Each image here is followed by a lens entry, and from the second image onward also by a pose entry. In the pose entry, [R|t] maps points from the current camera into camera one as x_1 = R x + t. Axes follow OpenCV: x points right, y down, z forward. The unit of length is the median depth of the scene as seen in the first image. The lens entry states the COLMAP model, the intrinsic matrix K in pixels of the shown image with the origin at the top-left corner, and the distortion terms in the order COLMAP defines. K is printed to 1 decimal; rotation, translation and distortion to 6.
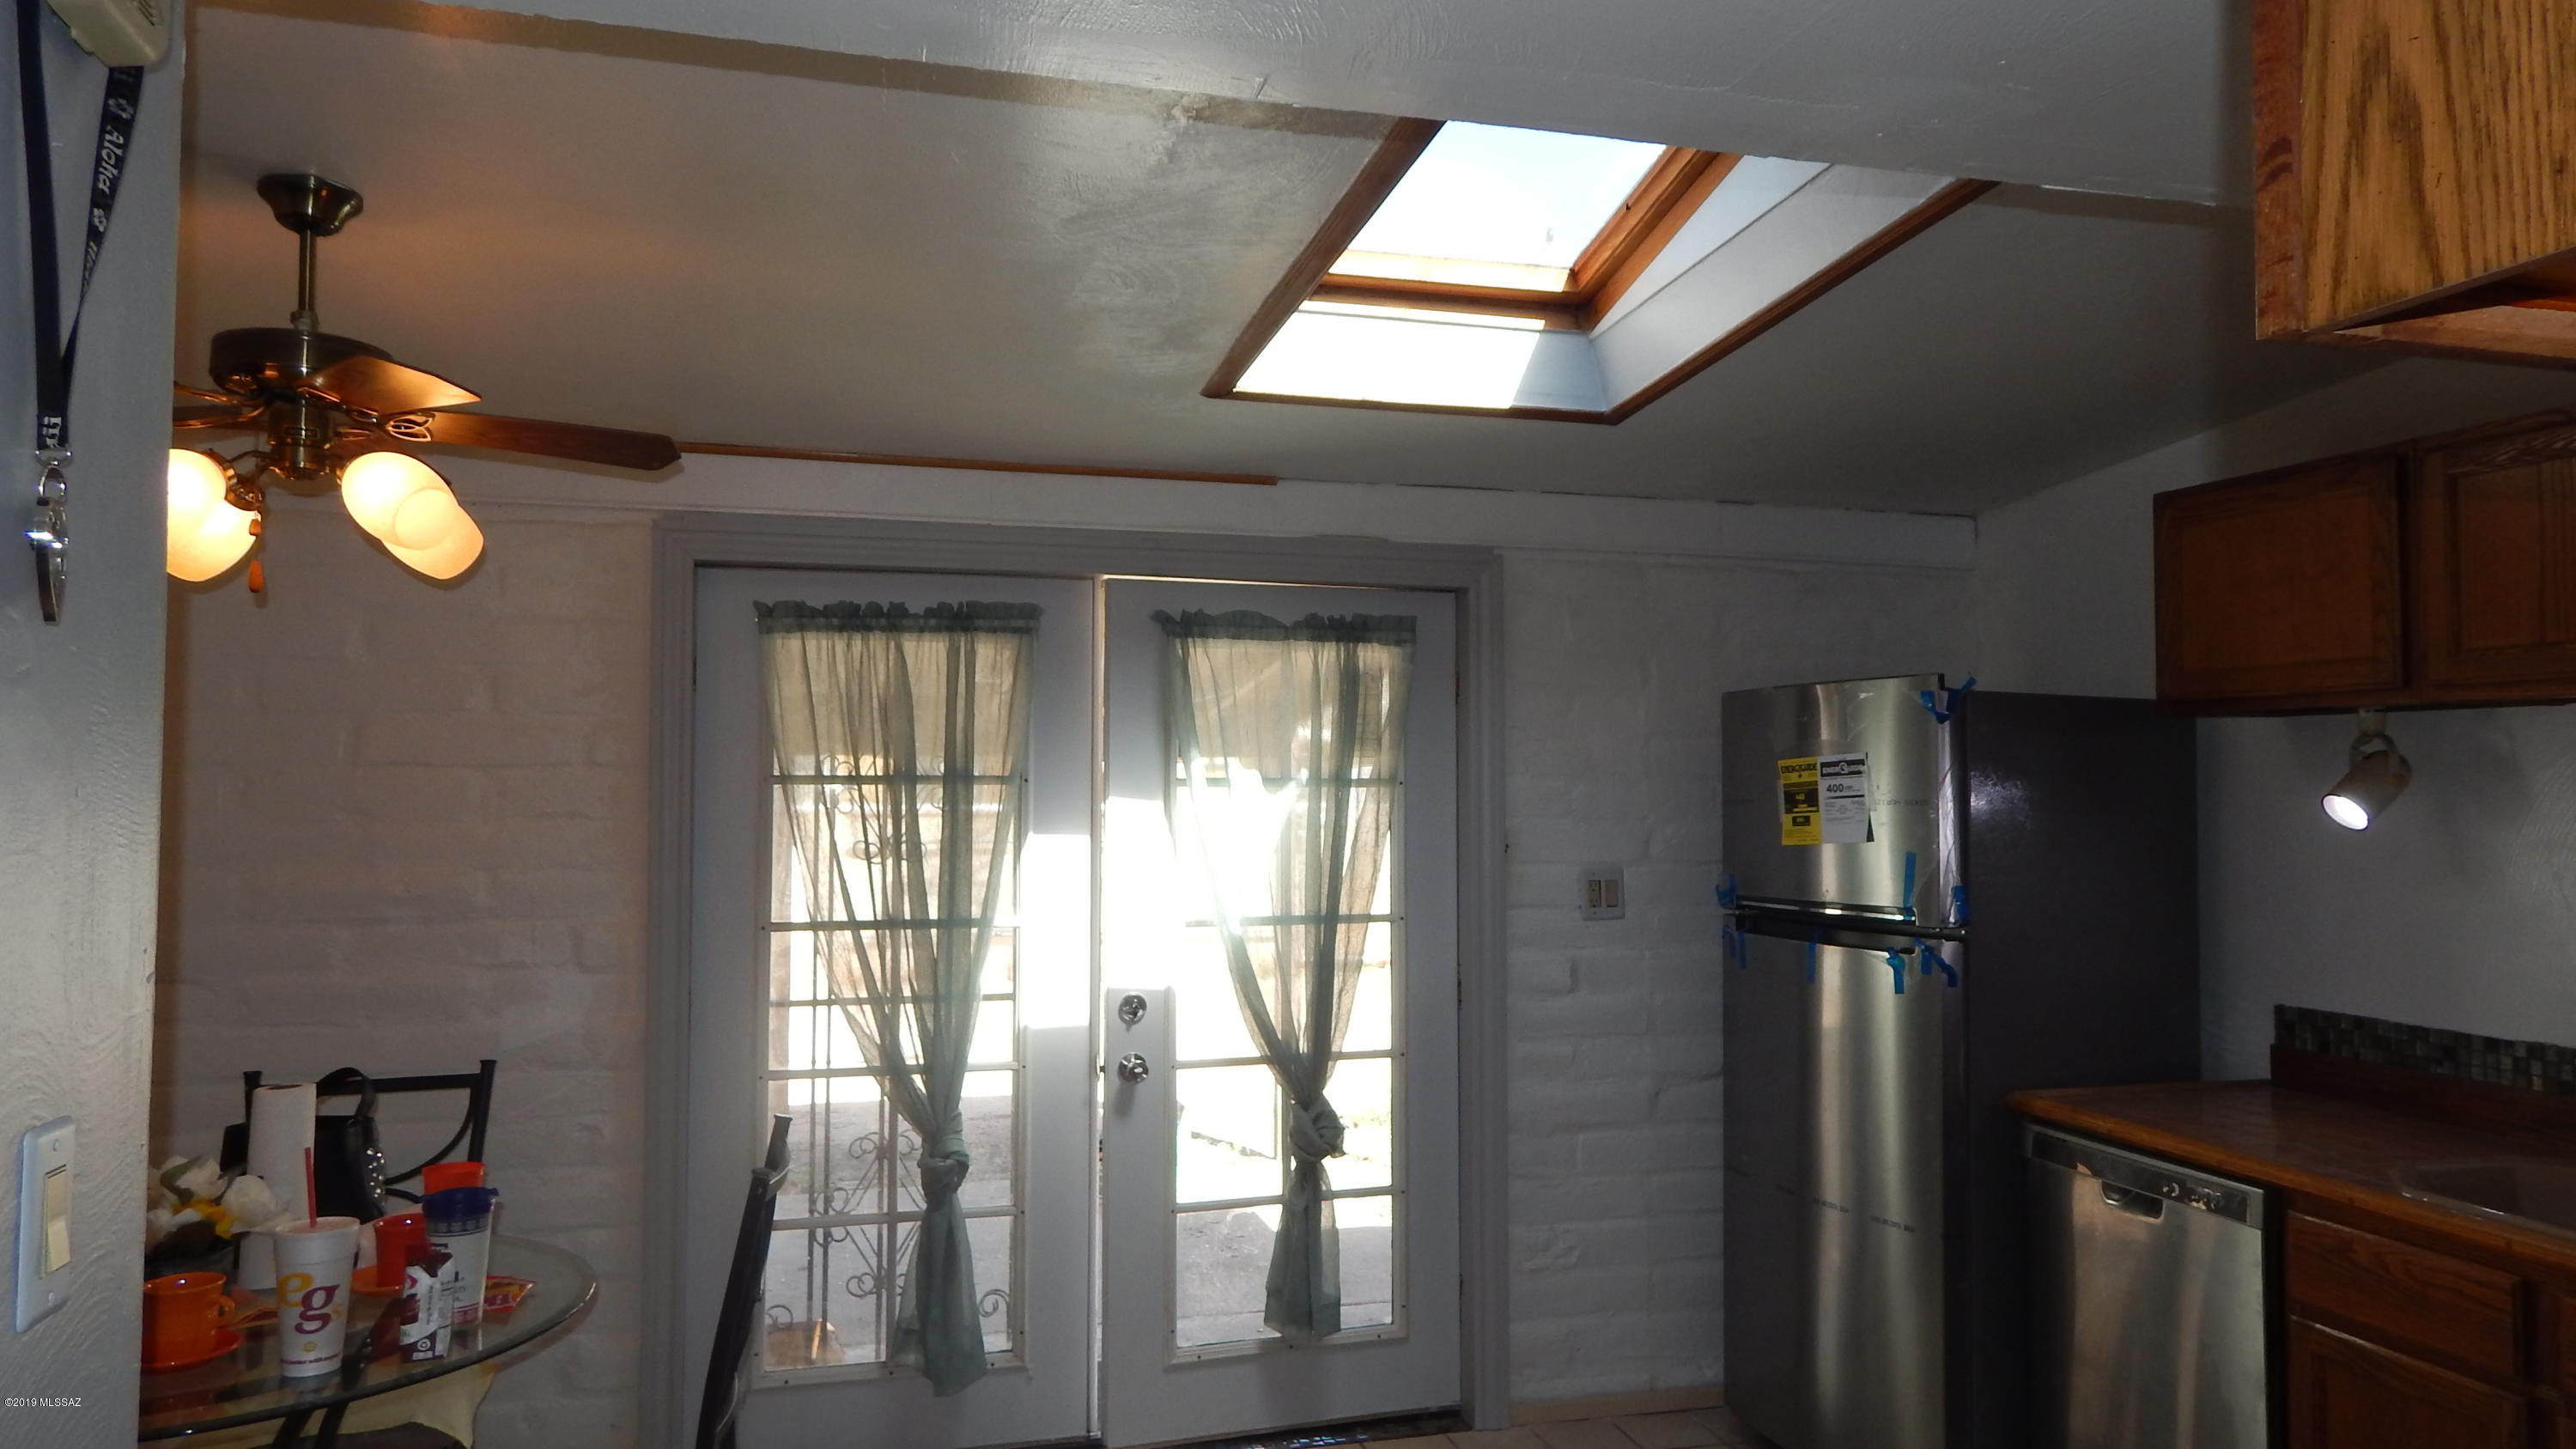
lens RADIAL K [[1744.0, 0, 1282.5], [0, 1744.0, 718.3], [0, 0, 1]] dist [0.032014, -0.015013]
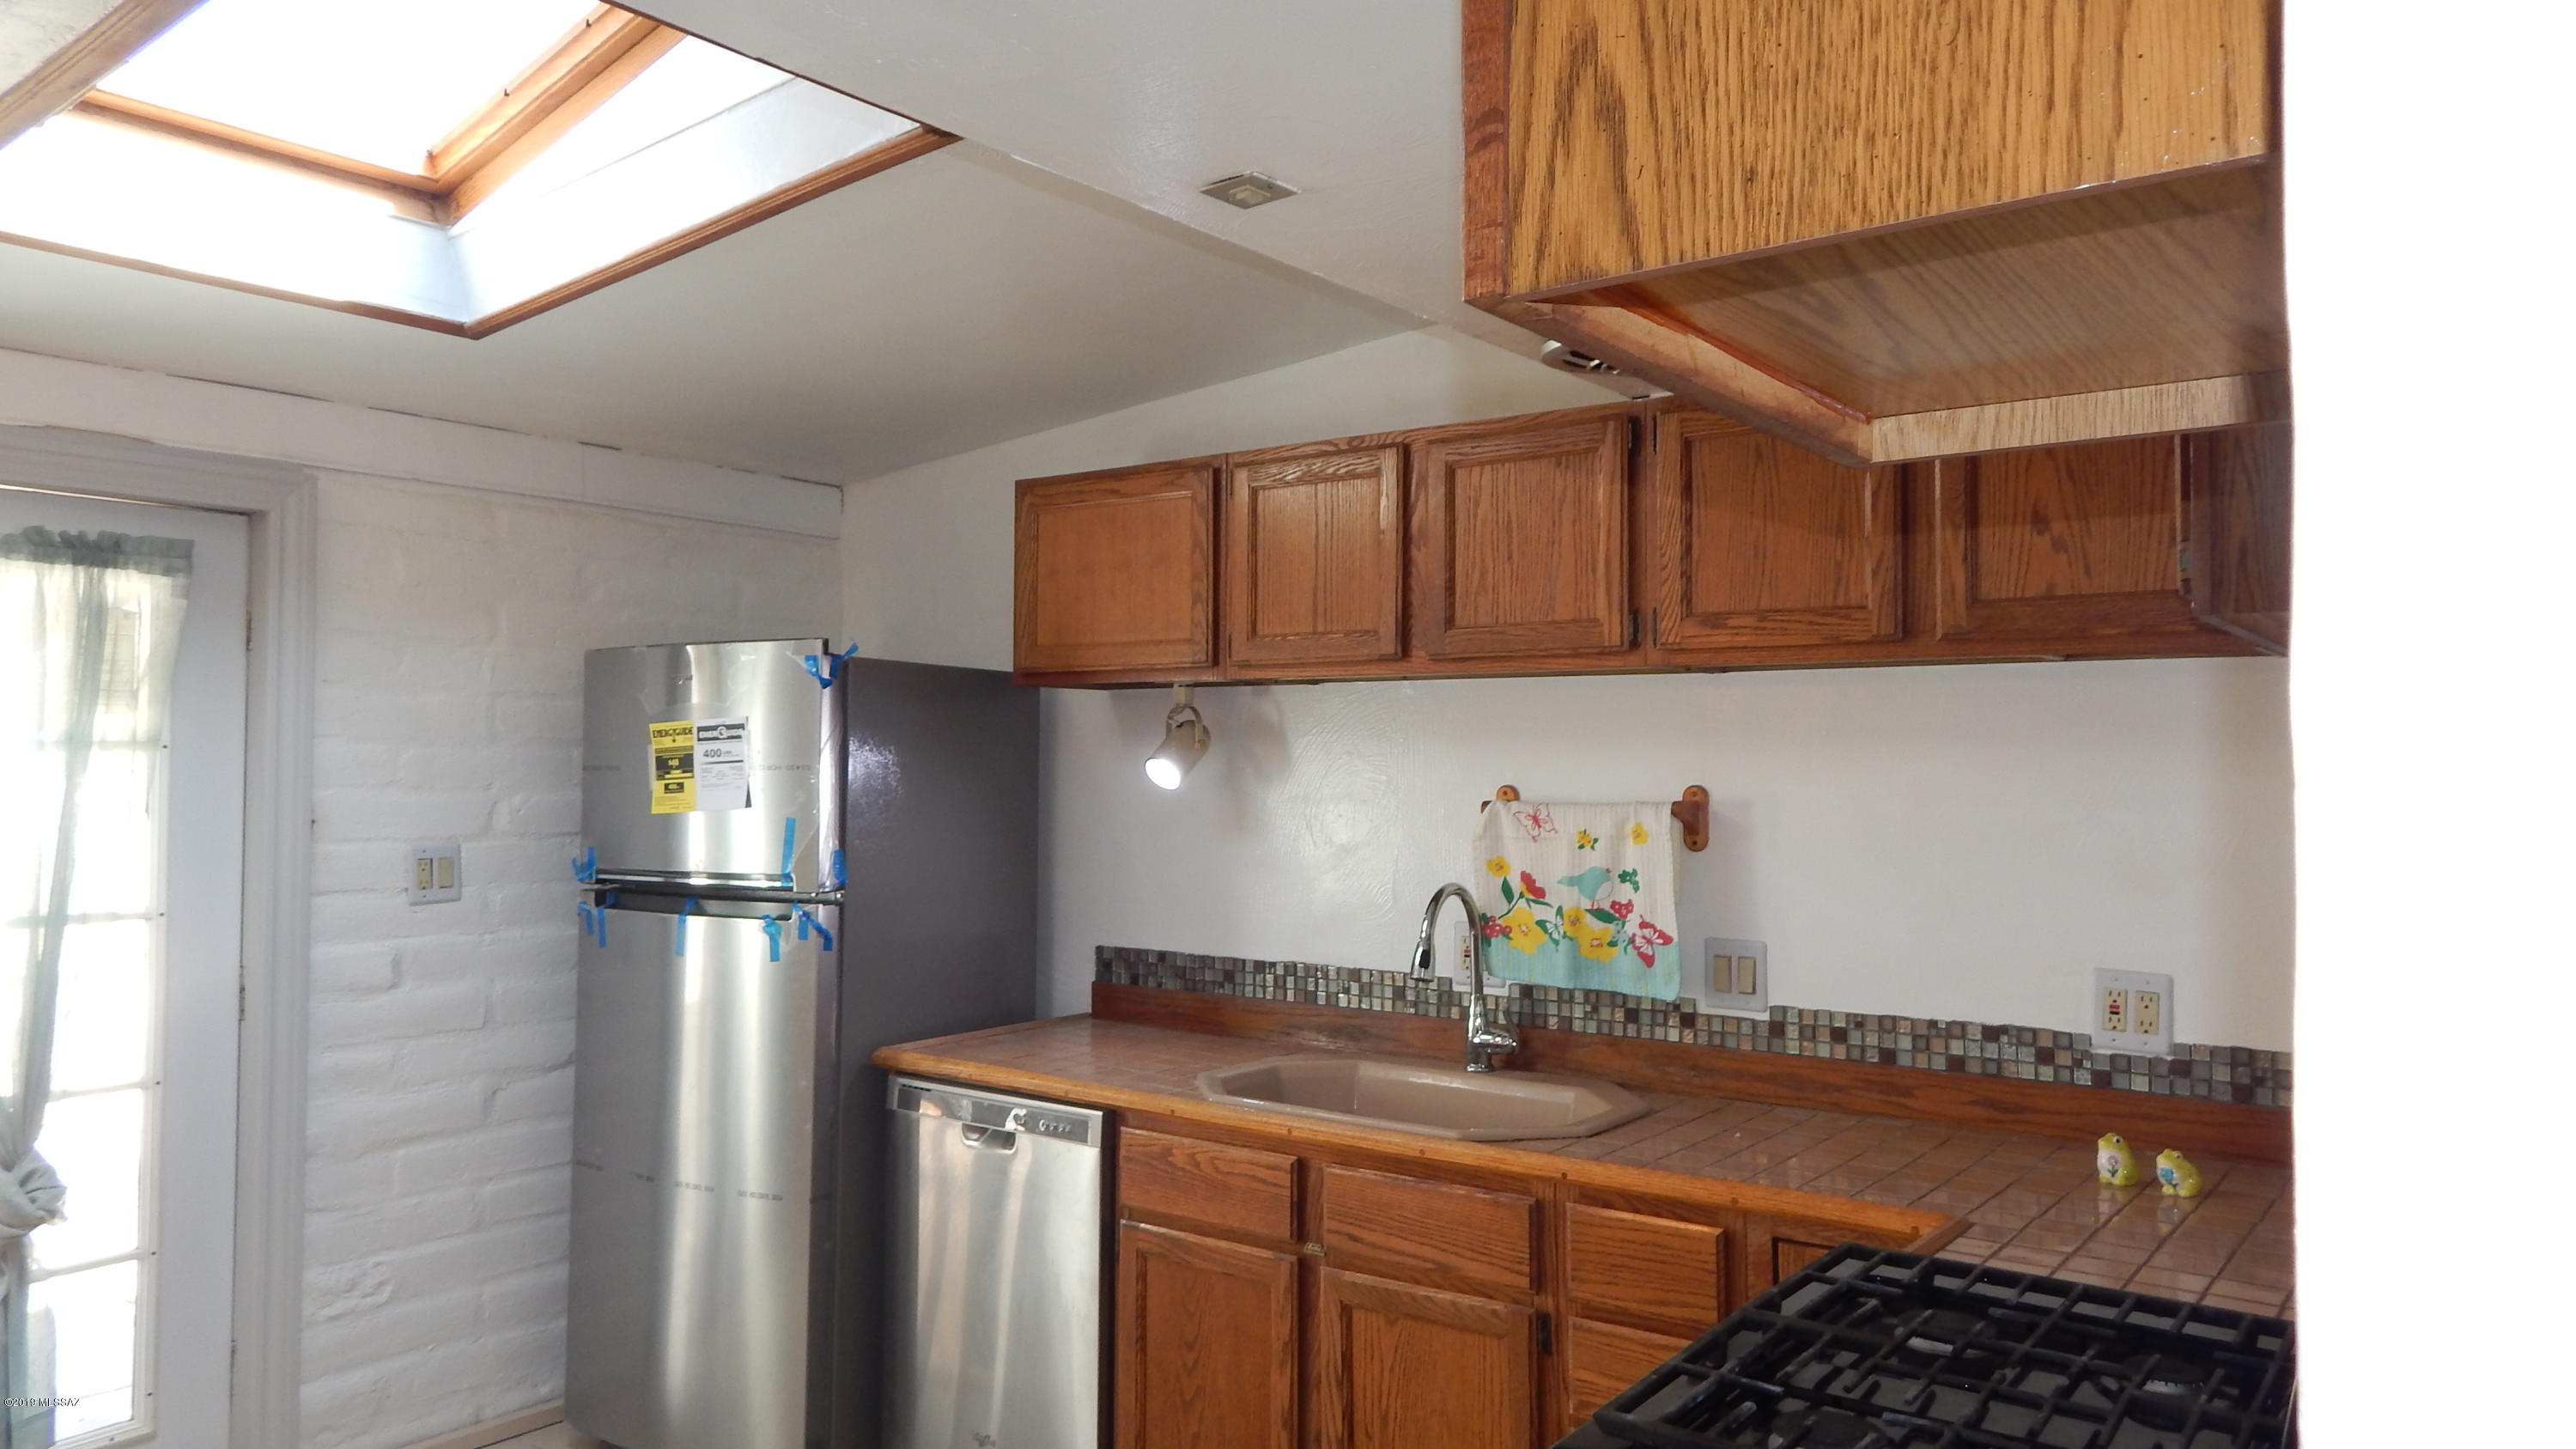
lens RADIAL K [[1744.0, 0, 1282.9], [0, 1744.0, 710.9], [0, 0, 1]] dist [0.032014, -0.015013]
pose [[0.788087, 0.017239, 0.615322, -0.031976], [-0.025199, 0.999673, 0.004268, 0.005081], [-0.615047, -0.018870, 0.788264, 0.050687]]
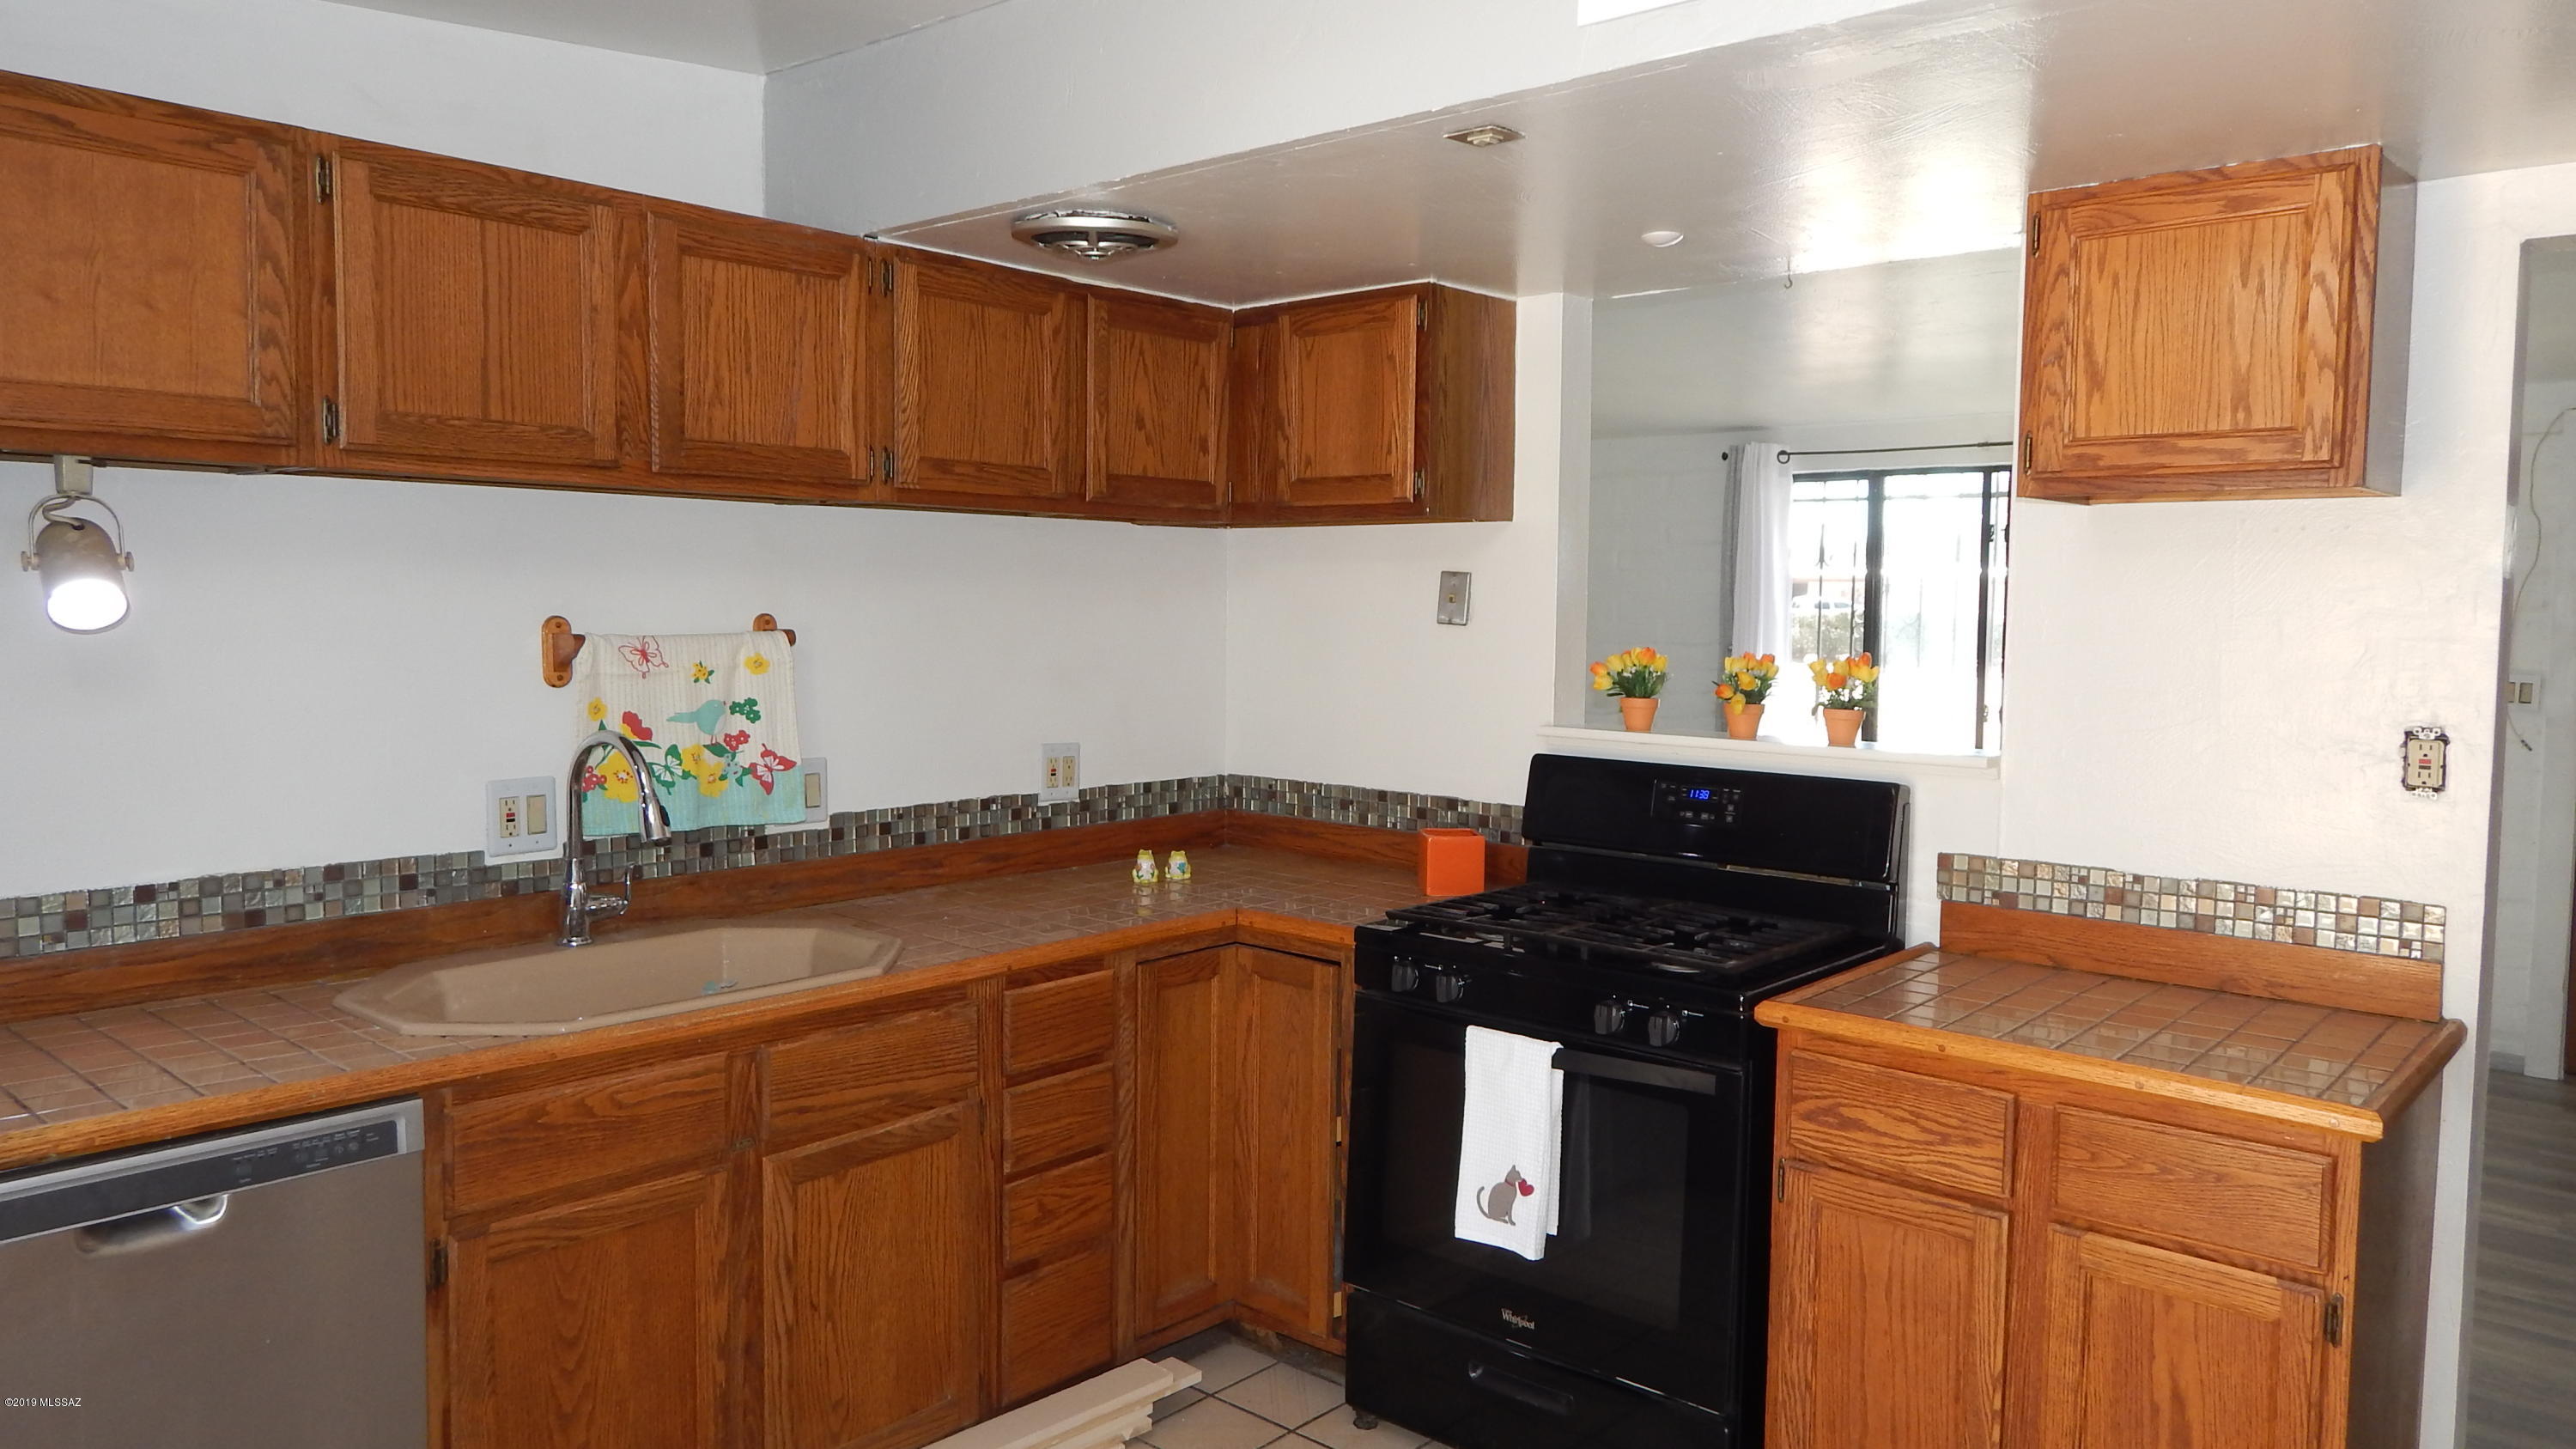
lens RADIAL K [[1744.0, 0, 1286.7], [0, 1744.0, 711.6], [0, 0, 1]] dist [0.032014, -0.015013]
pose [[-0.549224, -0.067693, 0.832929, -0.225263], [-0.049041, 0.997607, 0.048739, 0.034293], [-0.834235, -0.014079, -0.551229, 0.889978]]
